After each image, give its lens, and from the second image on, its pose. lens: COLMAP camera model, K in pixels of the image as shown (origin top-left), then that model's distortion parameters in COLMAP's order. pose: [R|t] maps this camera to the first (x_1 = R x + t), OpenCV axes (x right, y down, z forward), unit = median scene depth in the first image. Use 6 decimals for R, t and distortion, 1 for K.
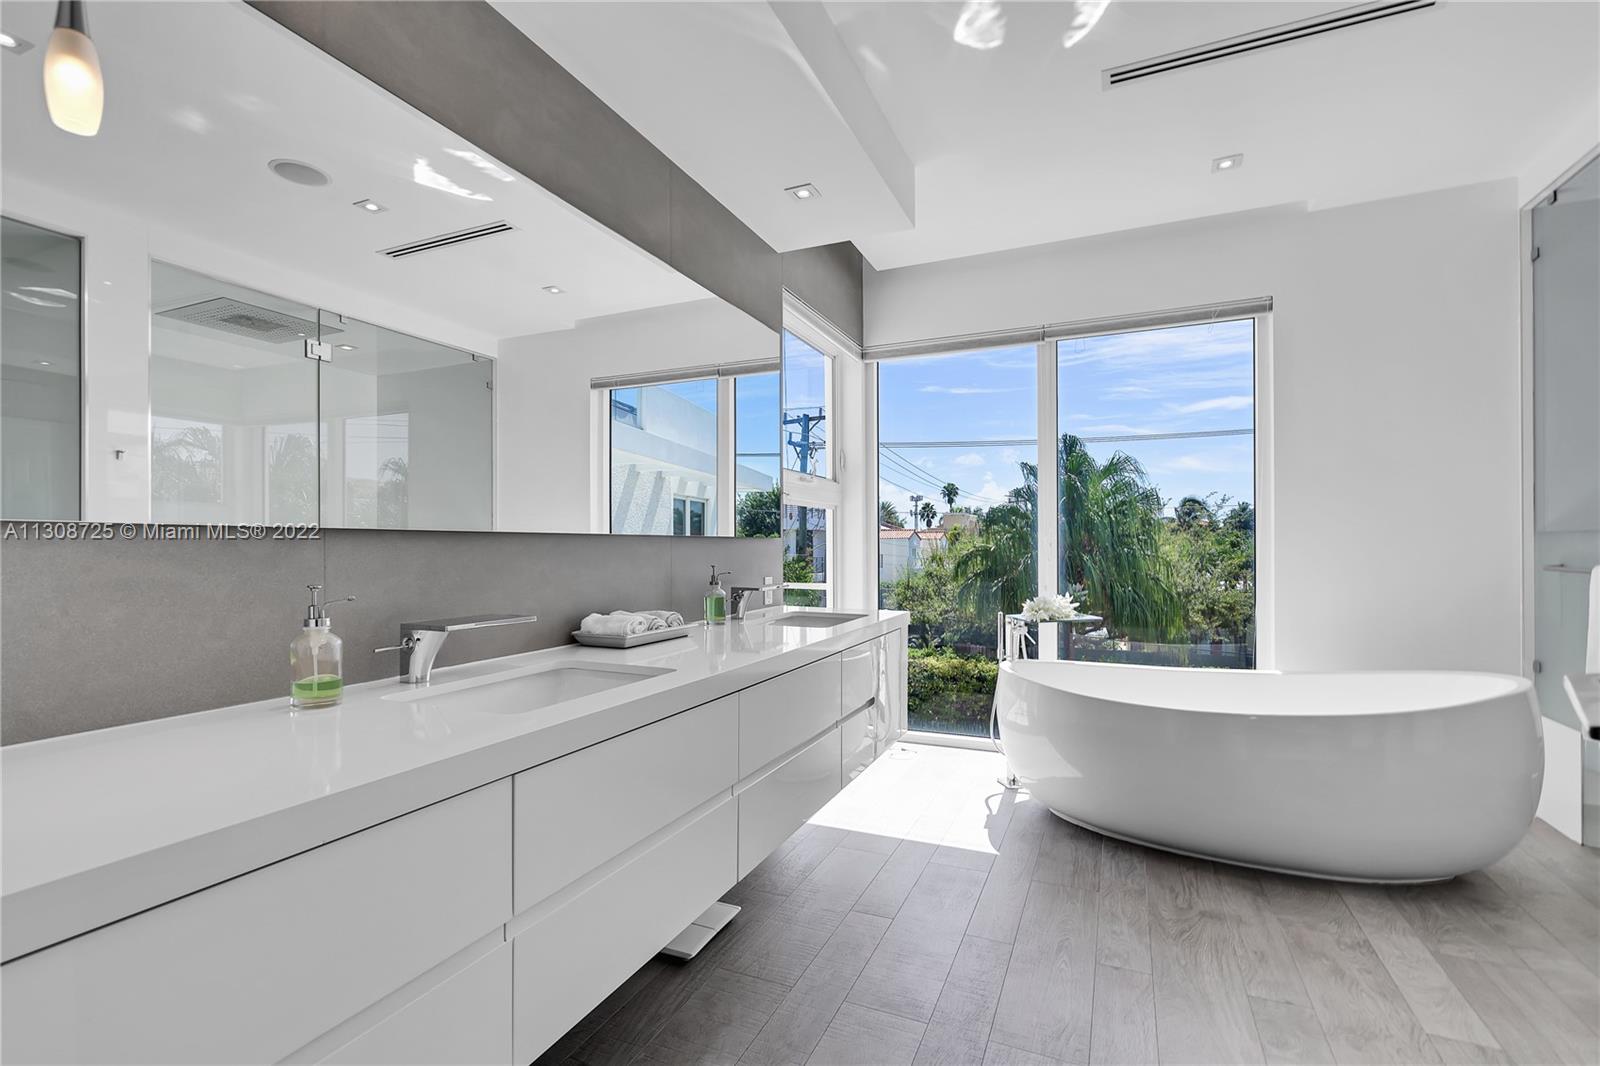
lens RADIAL K [[838.7, 0, 792.5], [0, 838.7, 541.6], [0, 0, 1]] dist [-0.001424, 0.000554]
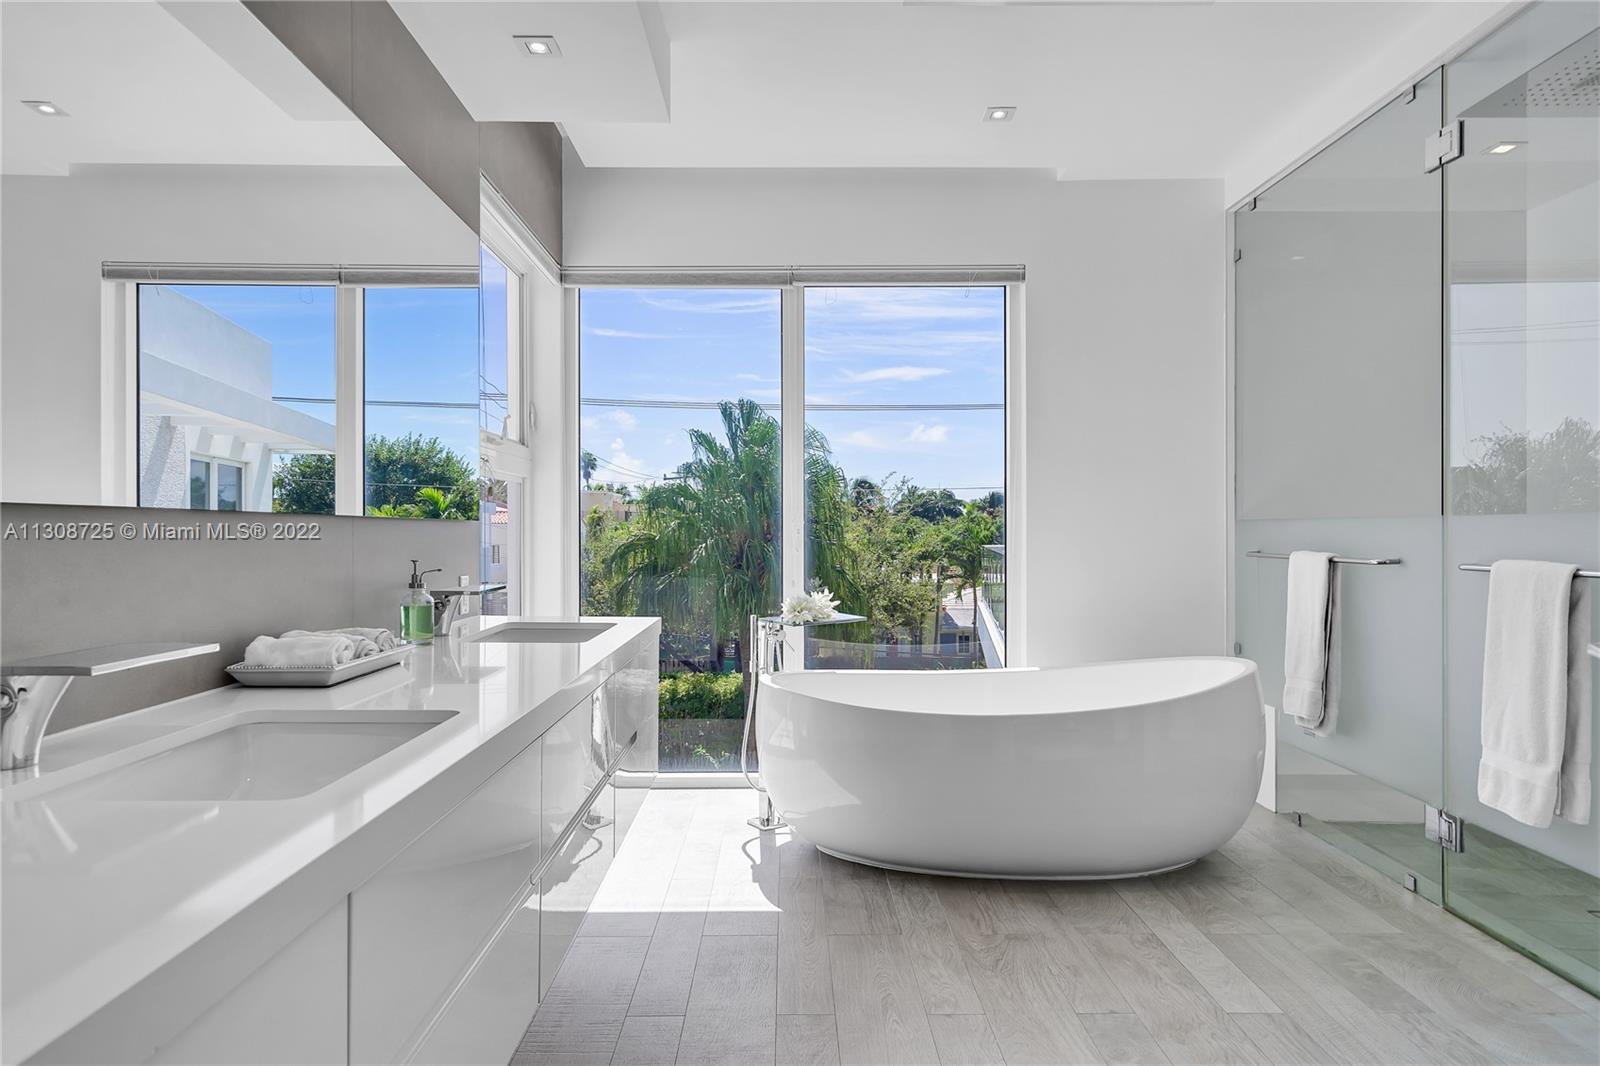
lens RADIAL K [[1082.6, 0, 799.1], [0, 1082.6, 529.9], [0, 0, 1]] dist [0.008293, 0.004642]
pose [[0.879386, 0.003165, 0.476099, -0.220557], [-0.003509, 0.999994, -0.000167, 0.002472], [-0.476097, -0.001524, 0.879392, 0.060591]]
